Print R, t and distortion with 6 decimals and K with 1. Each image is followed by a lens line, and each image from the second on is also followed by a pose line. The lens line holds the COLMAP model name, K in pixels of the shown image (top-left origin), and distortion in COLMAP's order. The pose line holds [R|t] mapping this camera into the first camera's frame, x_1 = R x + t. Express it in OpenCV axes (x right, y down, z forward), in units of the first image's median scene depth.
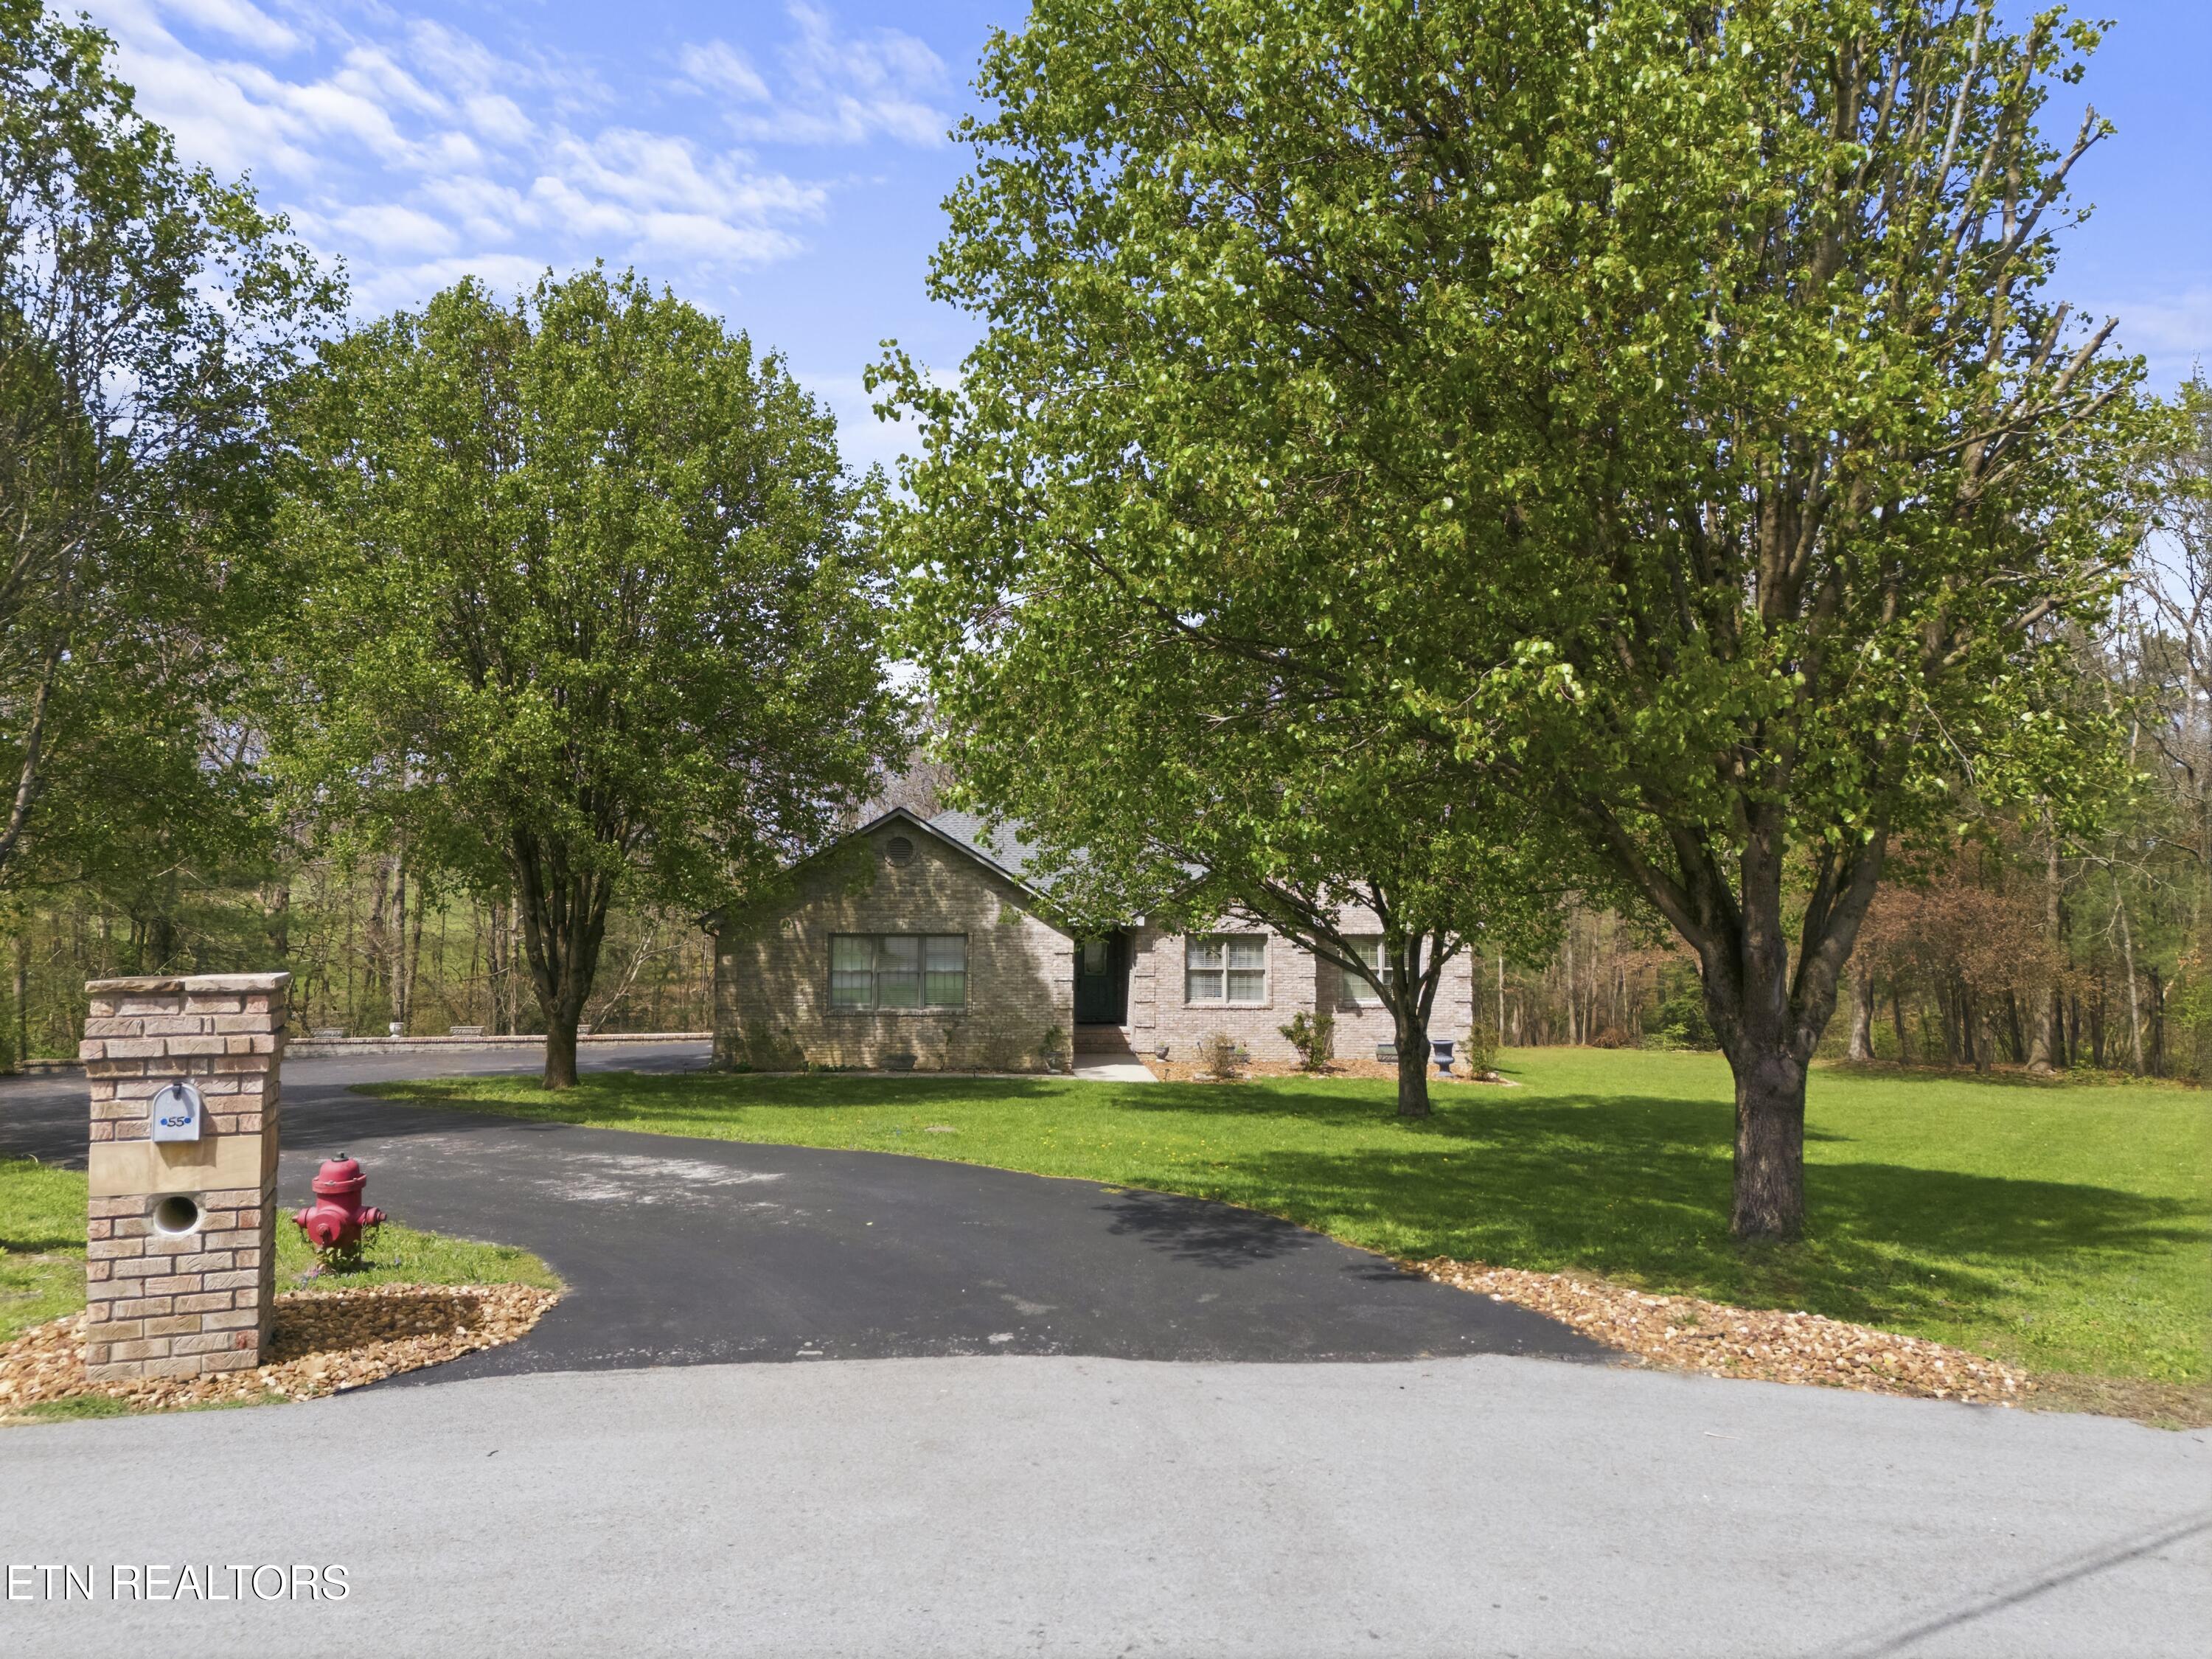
lens RADIAL K [[1561.5, 0, 1109.9], [0, 1561.5, 830.3], [0, 0, 1]] dist [0.000813, 0.003055]
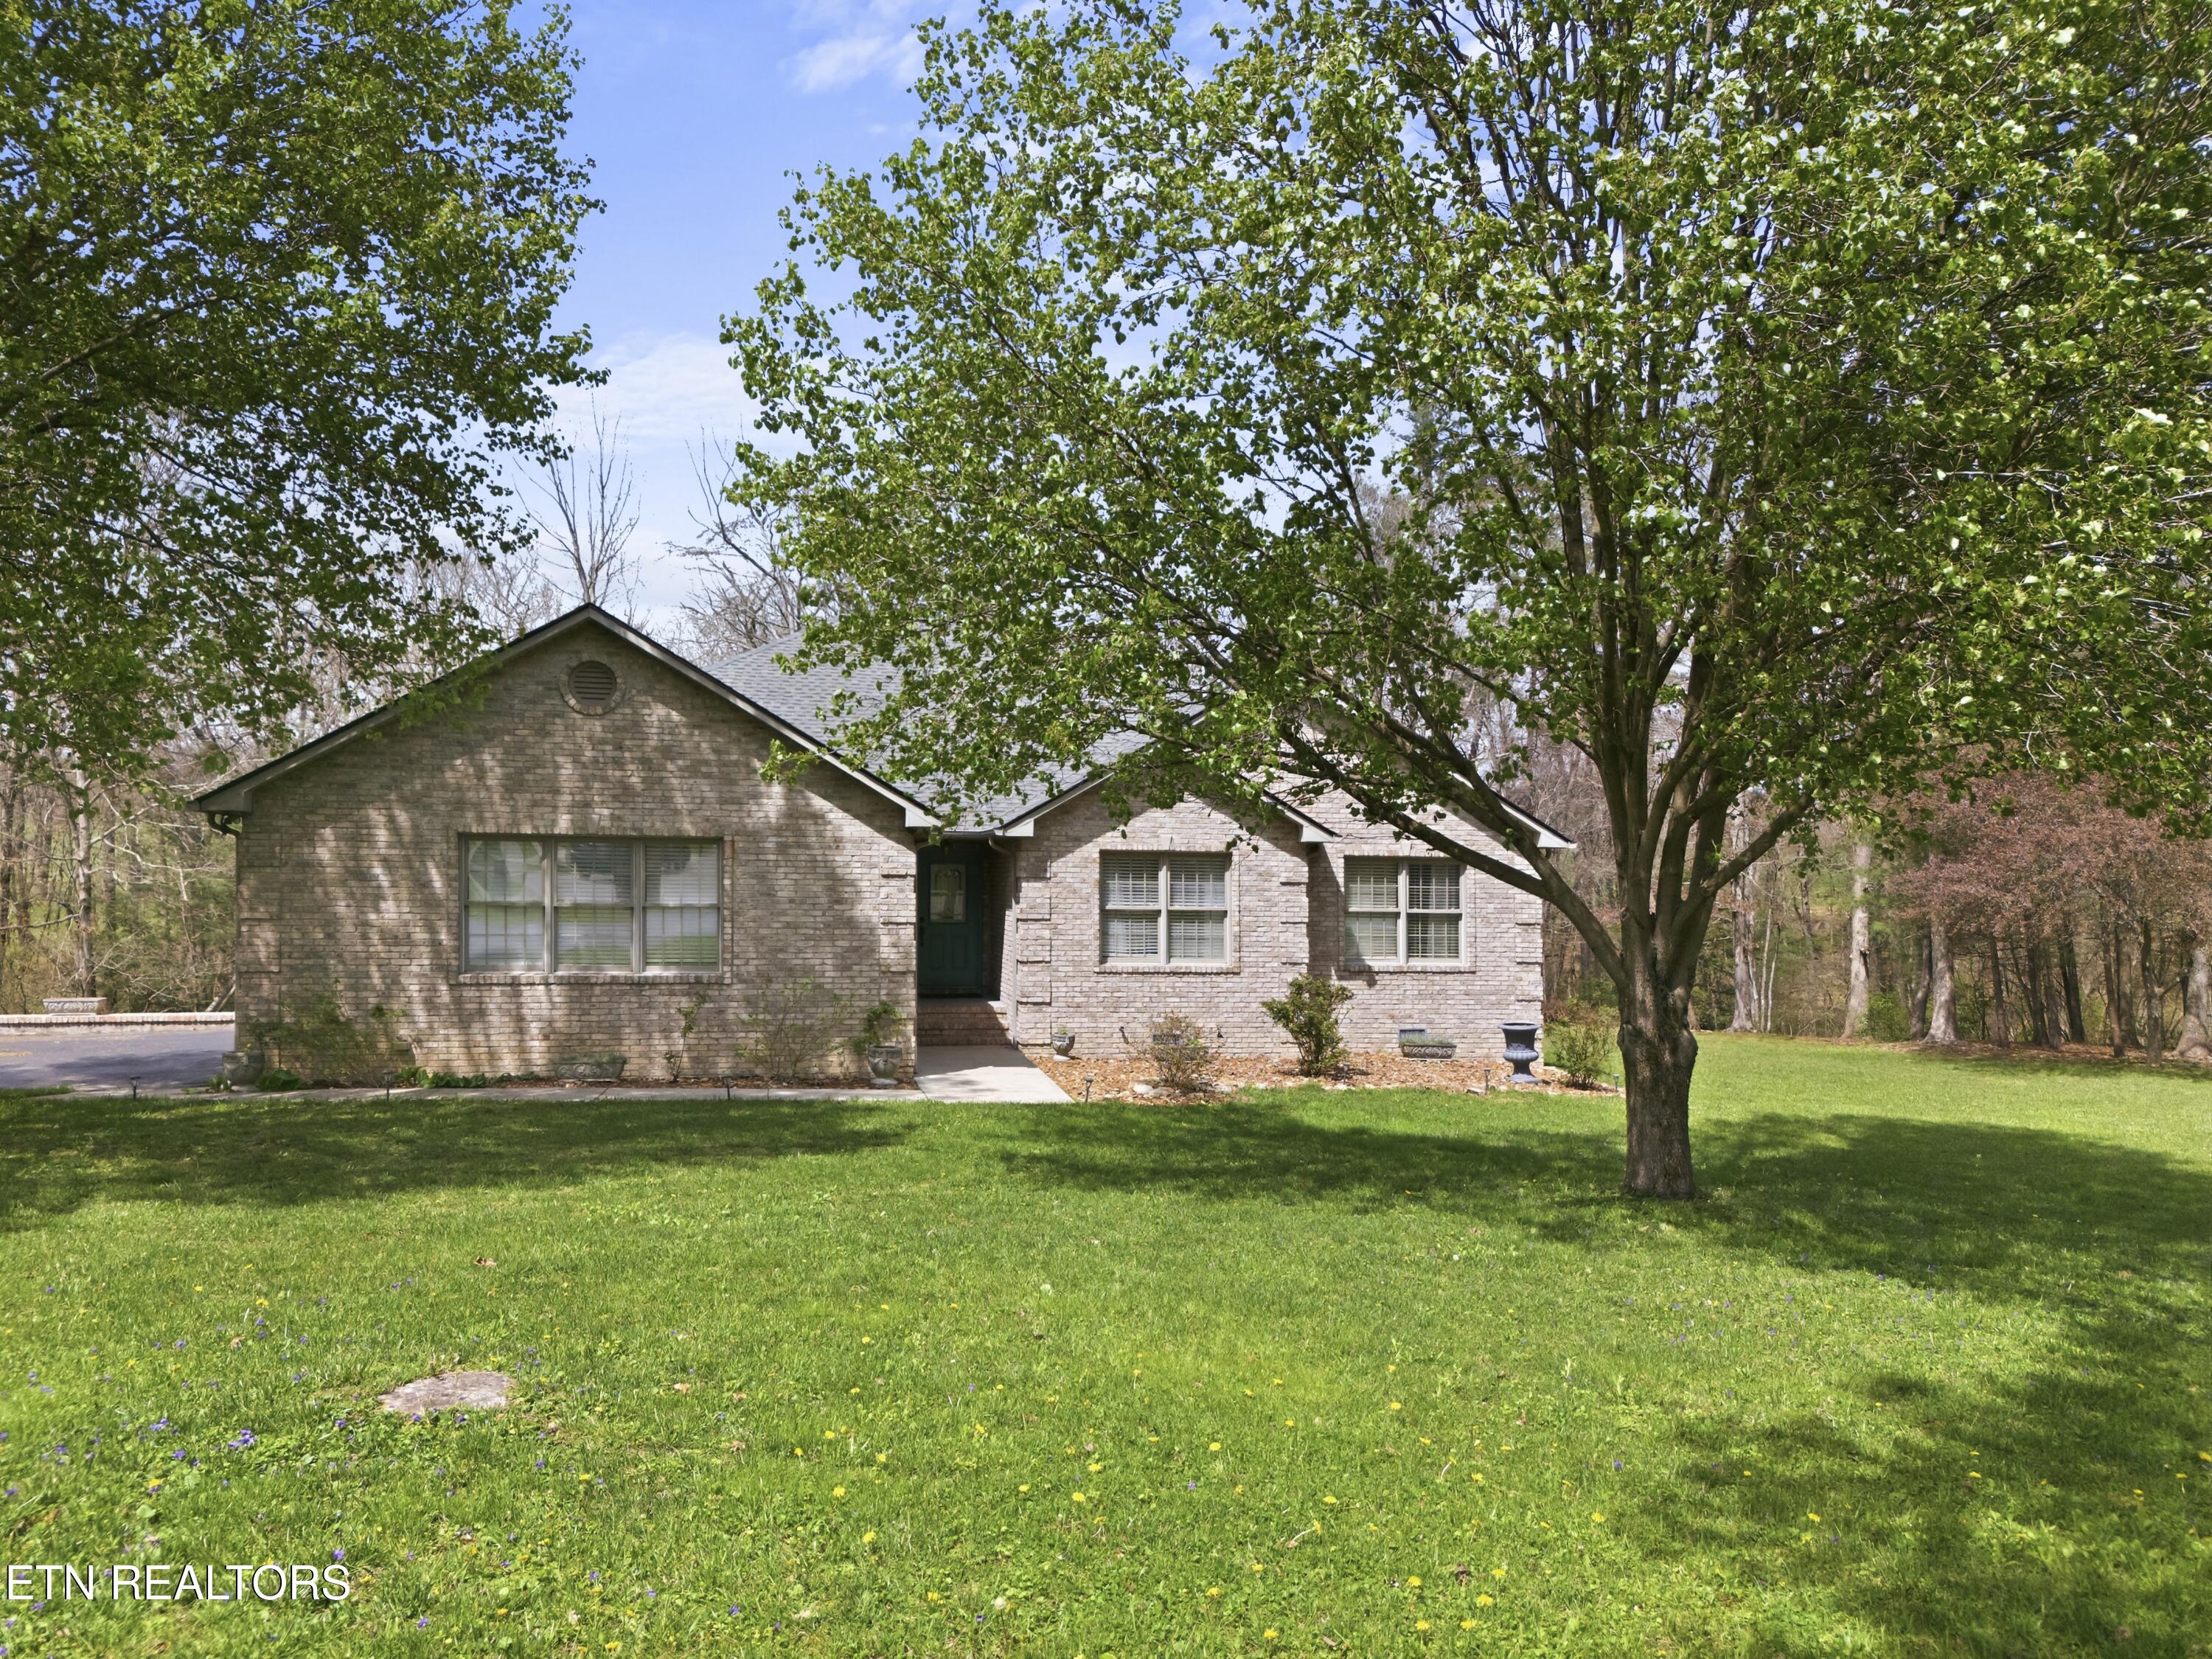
lens RADIAL K [[1561.5, 0, 1087.2], [0, 1561.5, 970.1], [0, 0, 1]] dist [0.000813, 0.003055]
pose [[0.995492, 0.000631, 0.094841, -0.014711], [-0.010720, 0.994319, 0.105897, 0.049740], [-0.094235, -0.106436, 0.989844, 0.406264]]
